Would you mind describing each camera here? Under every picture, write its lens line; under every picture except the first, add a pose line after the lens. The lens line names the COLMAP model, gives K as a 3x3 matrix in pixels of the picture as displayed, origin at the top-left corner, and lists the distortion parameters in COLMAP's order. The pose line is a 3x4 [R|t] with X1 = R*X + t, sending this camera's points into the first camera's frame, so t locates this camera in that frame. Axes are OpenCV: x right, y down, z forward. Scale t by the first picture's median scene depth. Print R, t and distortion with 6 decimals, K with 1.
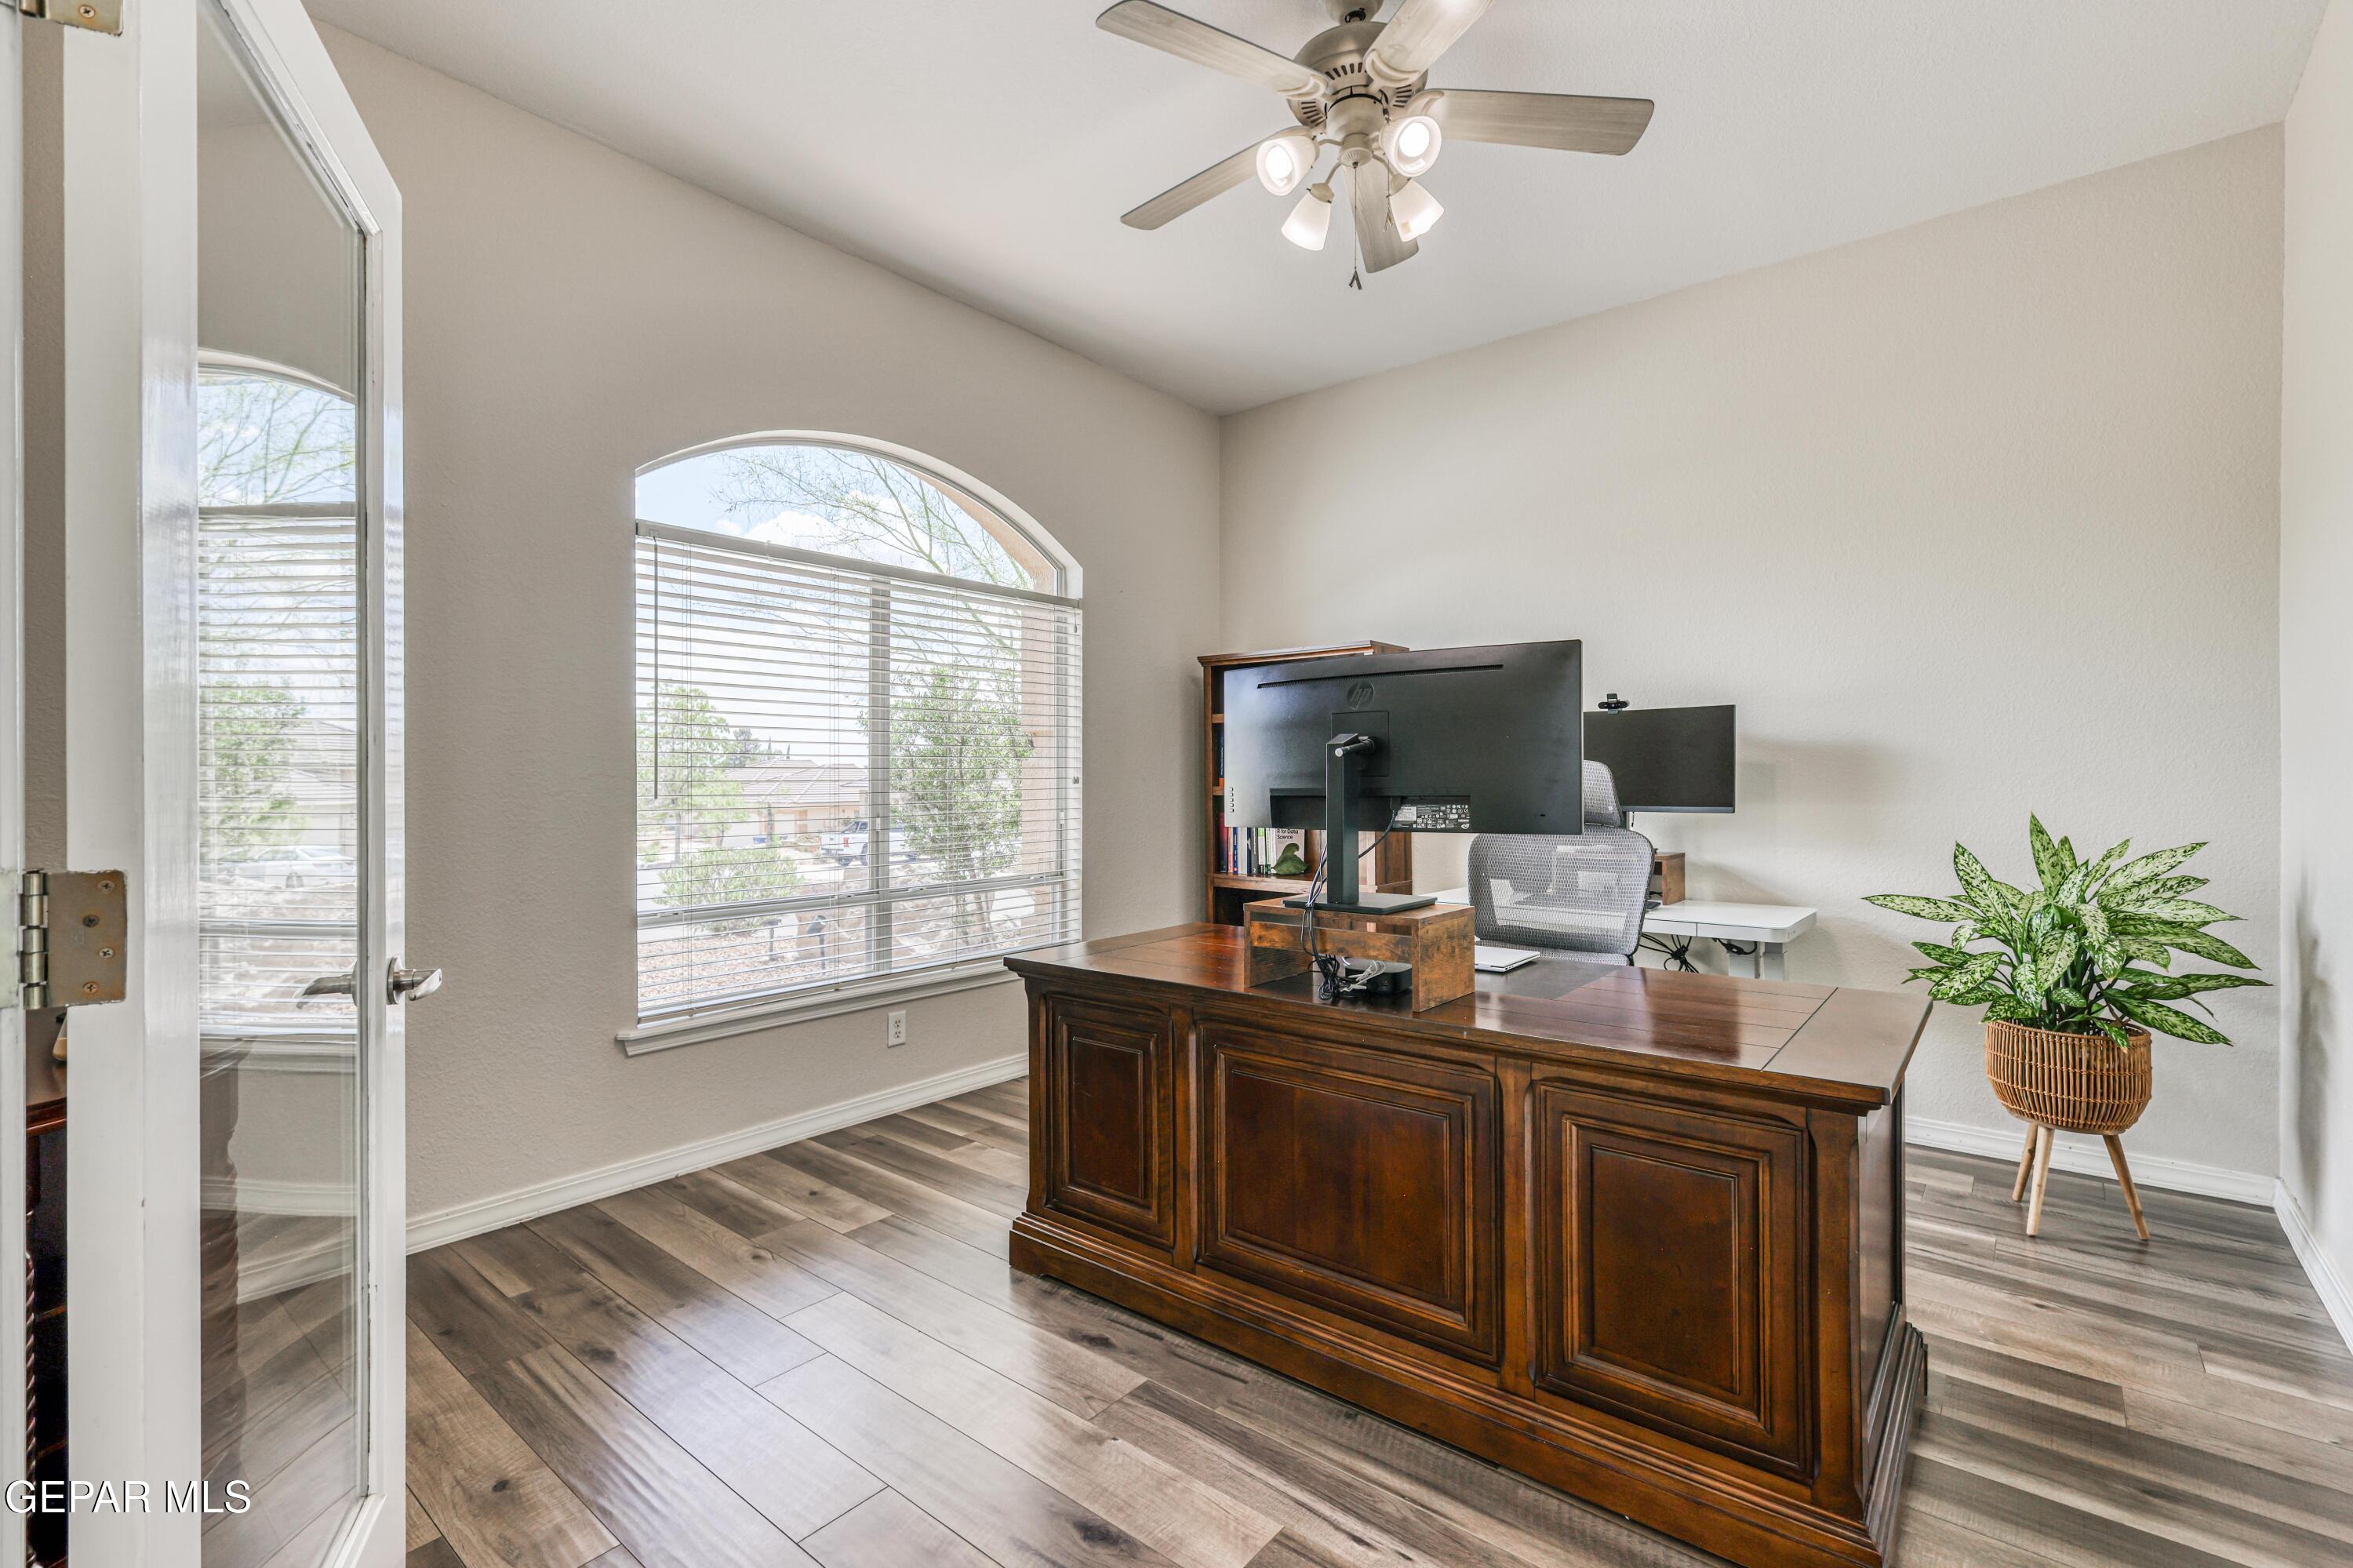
lens RADIAL K [[1039.1, 0, 1117.5], [0, 1039.1, 781.6], [0, 0, 1]] dist [0.000333, 0.000189]
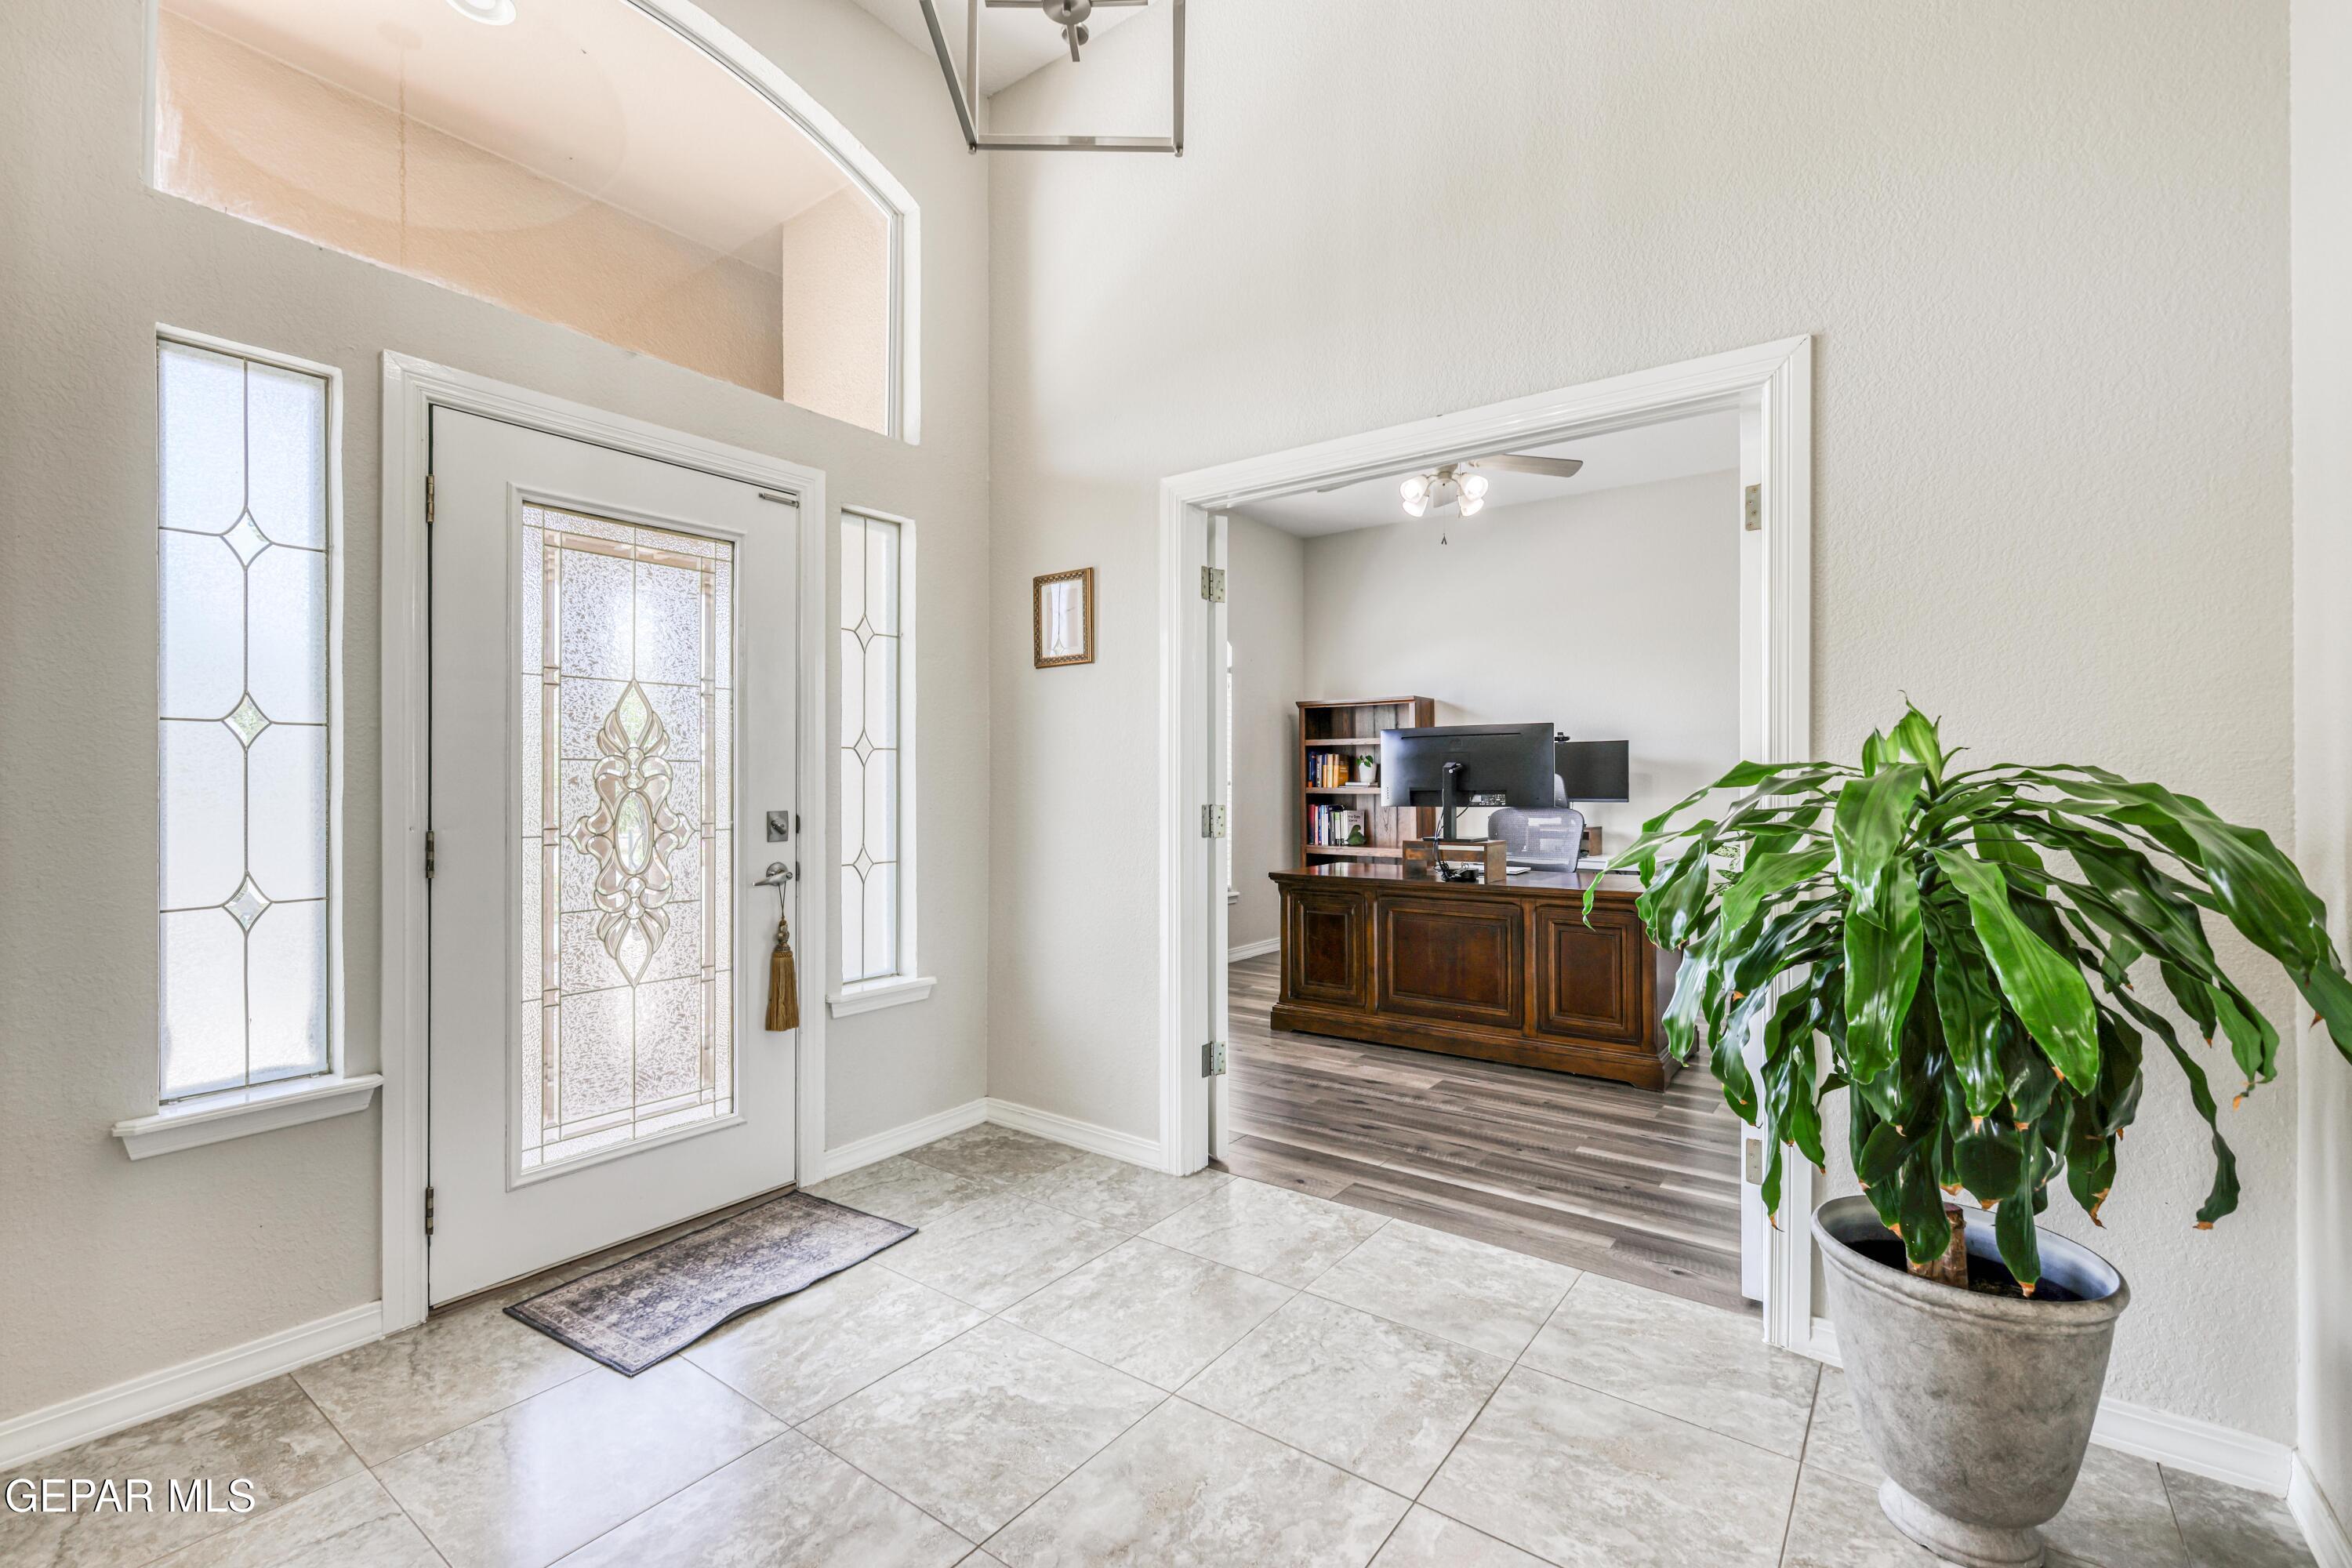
lens RADIAL K [[1023.5, 0, 1172.1], [0, 1023.5, 778.0], [0, 0, 1]] dist [0.000046, 0.000220]
pose [[0.995720, 0.001121, 0.092414, -0.474457], [-0.000523, 0.999979, -0.006500, 0.001882], [-0.092420, 0.006424, 0.995699, -0.926030]]
